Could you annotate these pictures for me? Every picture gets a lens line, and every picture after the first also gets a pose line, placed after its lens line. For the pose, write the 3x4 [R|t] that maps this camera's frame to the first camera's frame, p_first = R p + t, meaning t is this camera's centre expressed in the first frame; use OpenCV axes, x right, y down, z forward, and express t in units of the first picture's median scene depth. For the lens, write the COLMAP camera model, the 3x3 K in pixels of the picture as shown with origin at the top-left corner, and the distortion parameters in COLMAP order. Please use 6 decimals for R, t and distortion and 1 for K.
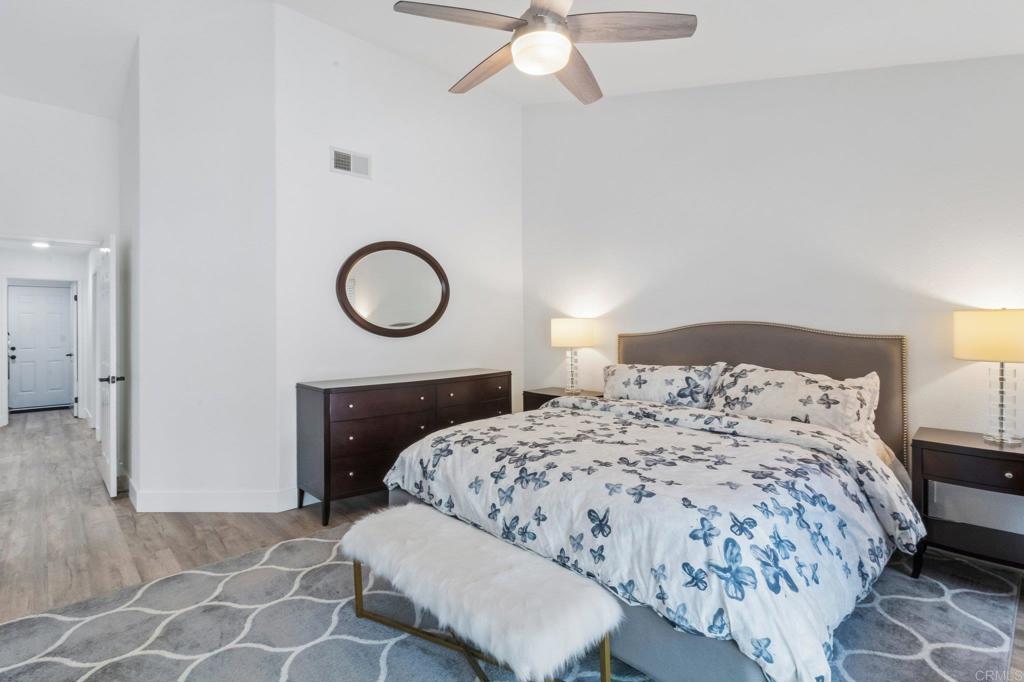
lens RADIAL K [[489.6, 0, 514.0], [0, 489.6, 322.9], [0, 0, 1]] dist [0.000251, 0.000067]
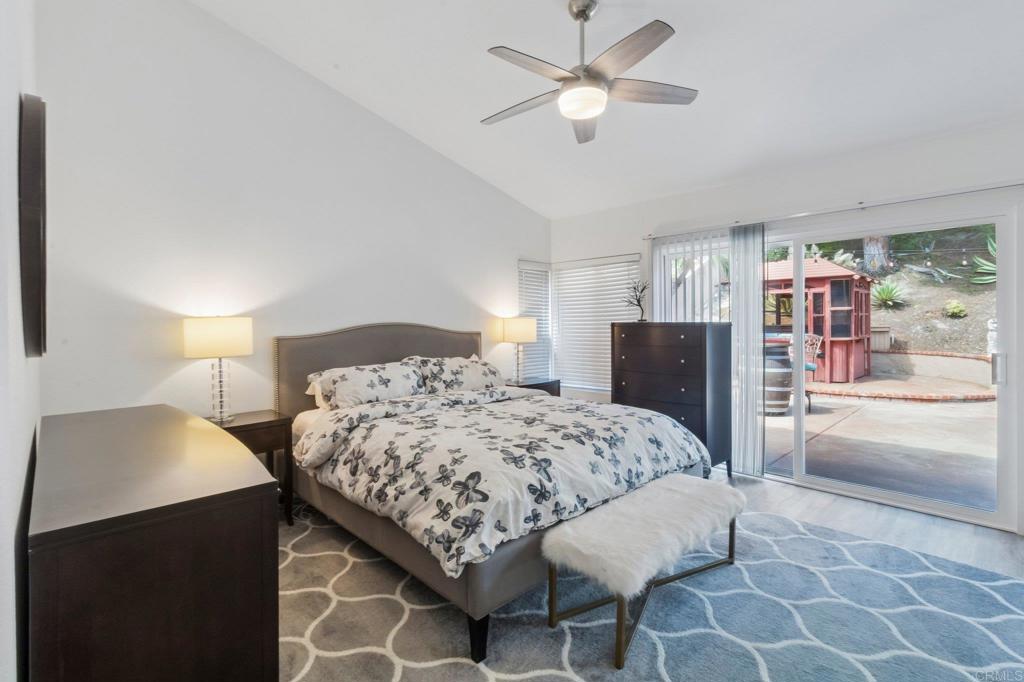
lens RADIAL K [[478.7, 0, 504.4], [0, 478.7, 337.5], [0, 0, 1]] dist [0.003098, 0.000109]
pose [[0.019292, -0.024711, 0.999508, -1.011554], [0.010069, 0.999649, 0.024520, 0.013513], [-0.999763, 0.009591, 0.019534, 1.054518]]
